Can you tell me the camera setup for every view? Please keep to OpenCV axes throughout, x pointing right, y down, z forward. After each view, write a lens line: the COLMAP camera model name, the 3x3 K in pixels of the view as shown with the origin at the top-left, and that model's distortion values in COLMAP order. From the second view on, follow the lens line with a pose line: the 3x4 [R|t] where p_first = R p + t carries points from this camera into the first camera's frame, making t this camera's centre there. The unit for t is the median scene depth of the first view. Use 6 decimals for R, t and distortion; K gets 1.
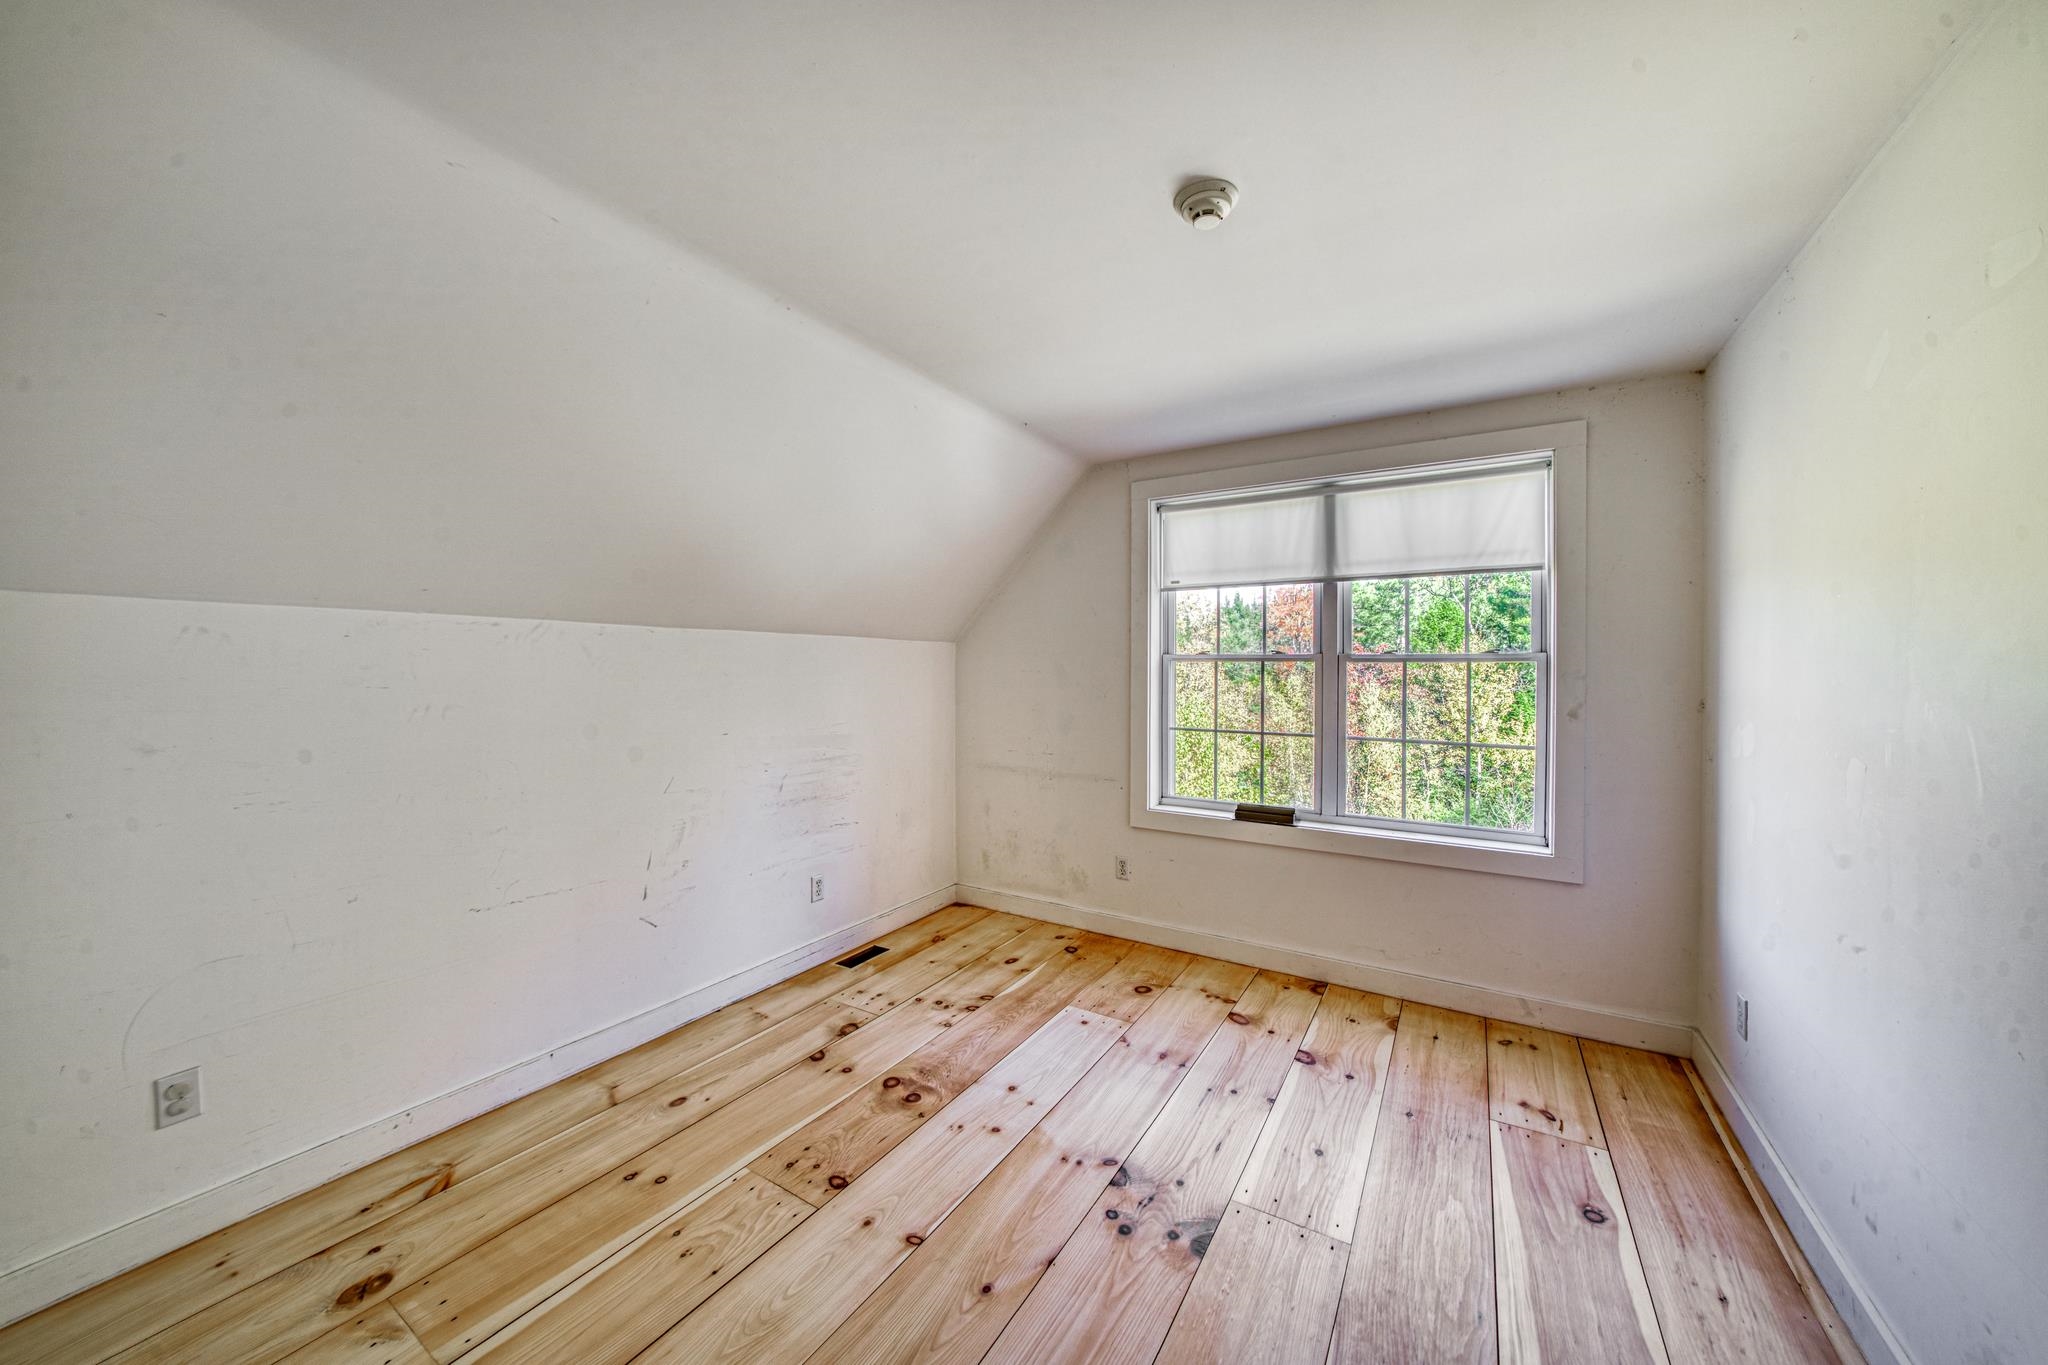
lens RADIAL K [[719.3, 0, 1023.0], [0, 719.3, 678.7], [0, 0, 1]] dist [-0.015116, 0.001297]
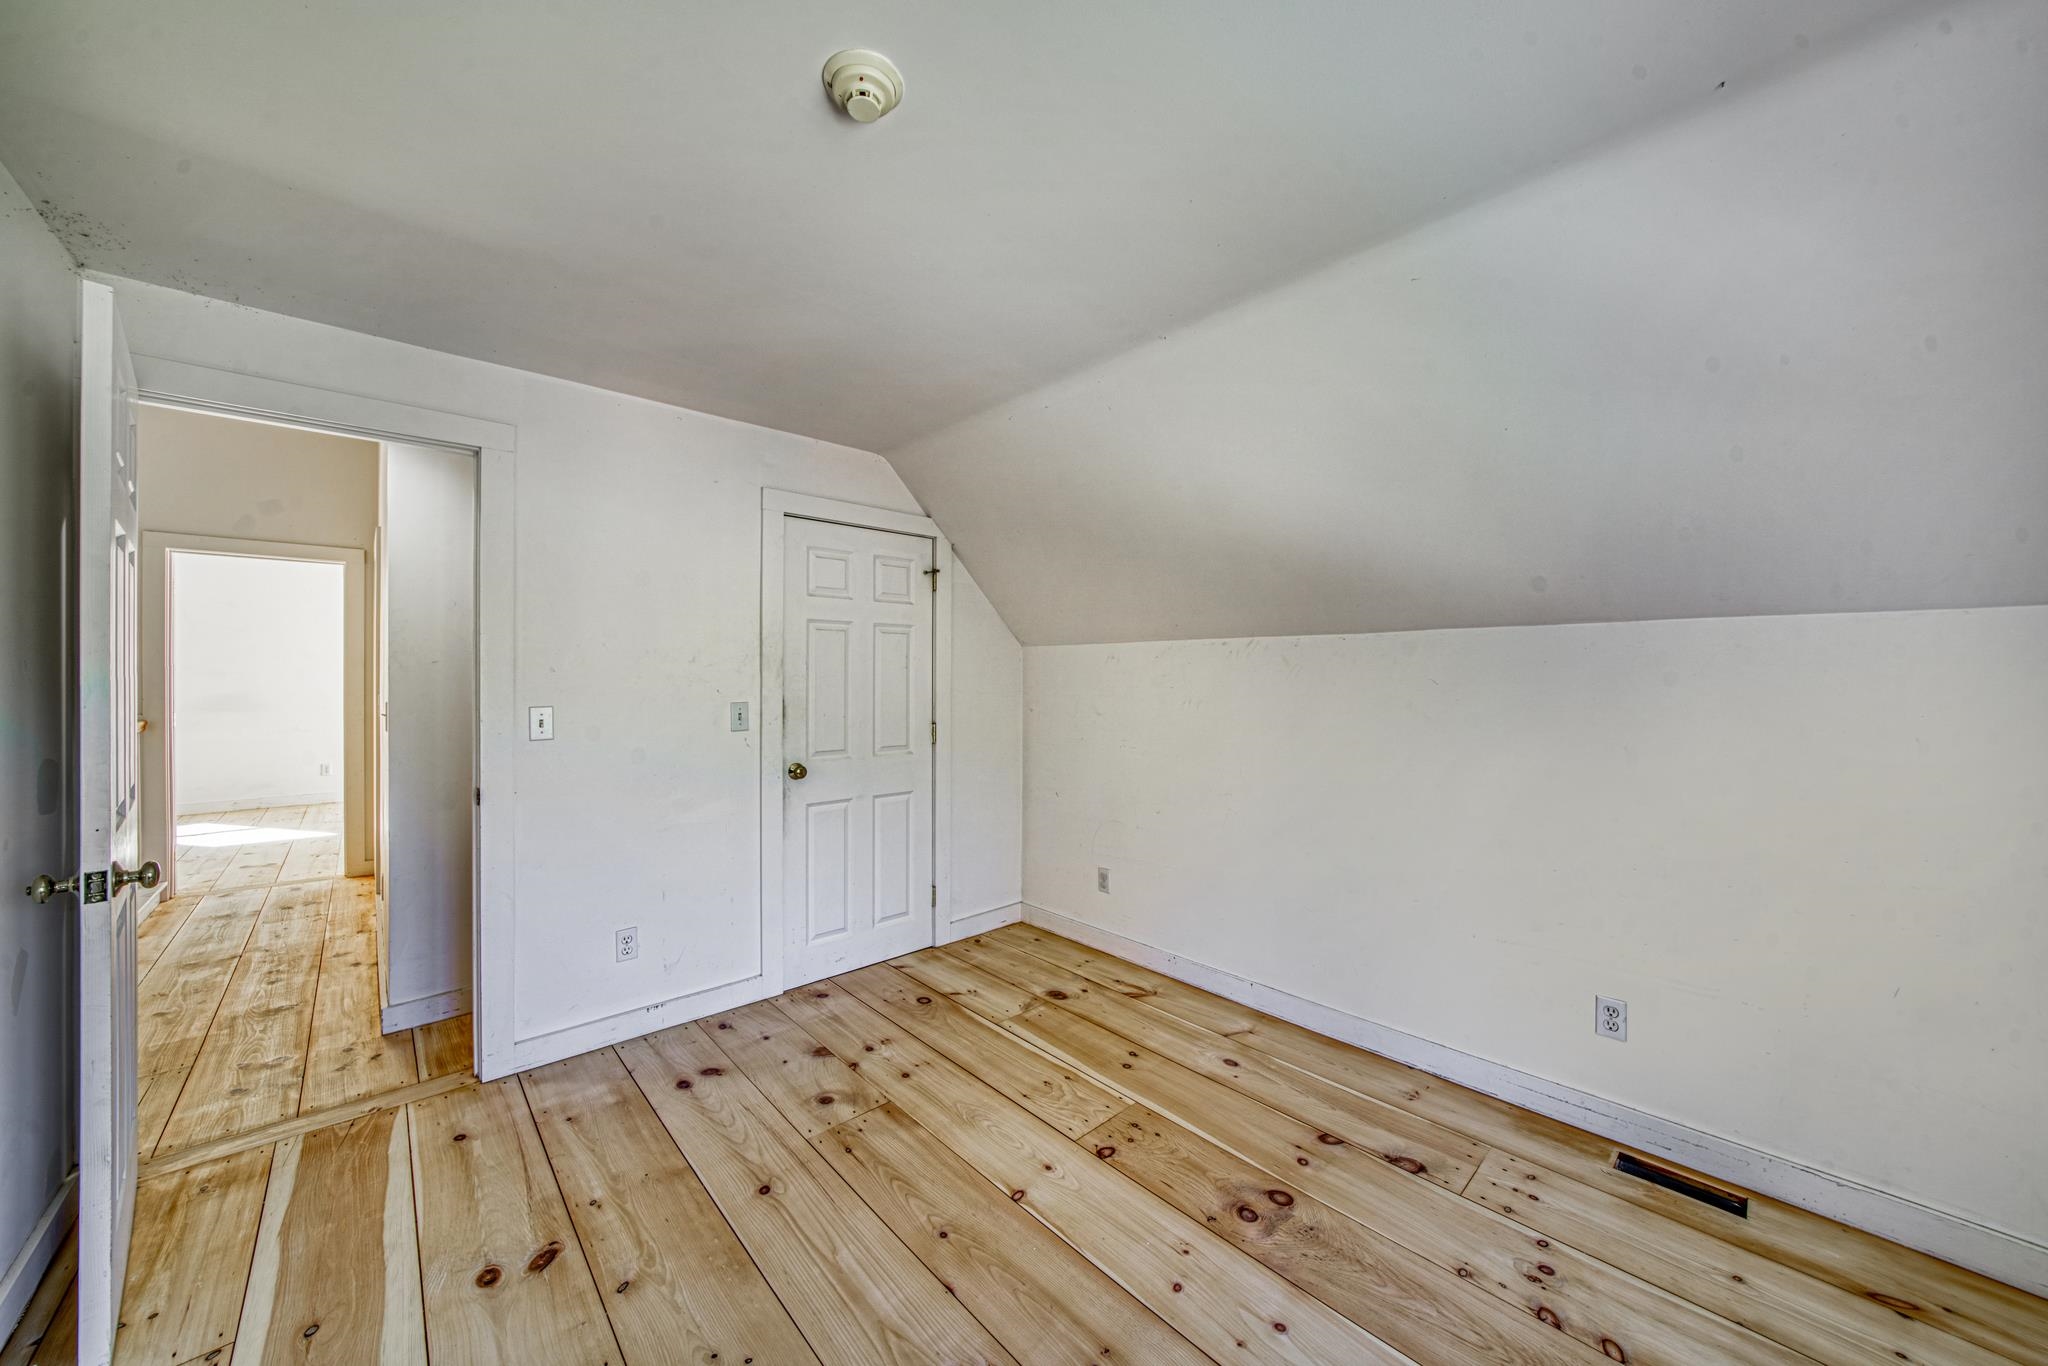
lens RADIAL K [[719.3, 0, 1022.4], [0, 719.3, 677.5], [0, 0, 1]] dist [-0.015116, 0.001297]
pose [[-0.265252, -0.001695, -0.964178, 0.690399], [-0.015795, 0.999872, 0.002588, -0.007929], [0.964050, 0.015915, -0.265245, 0.980572]]
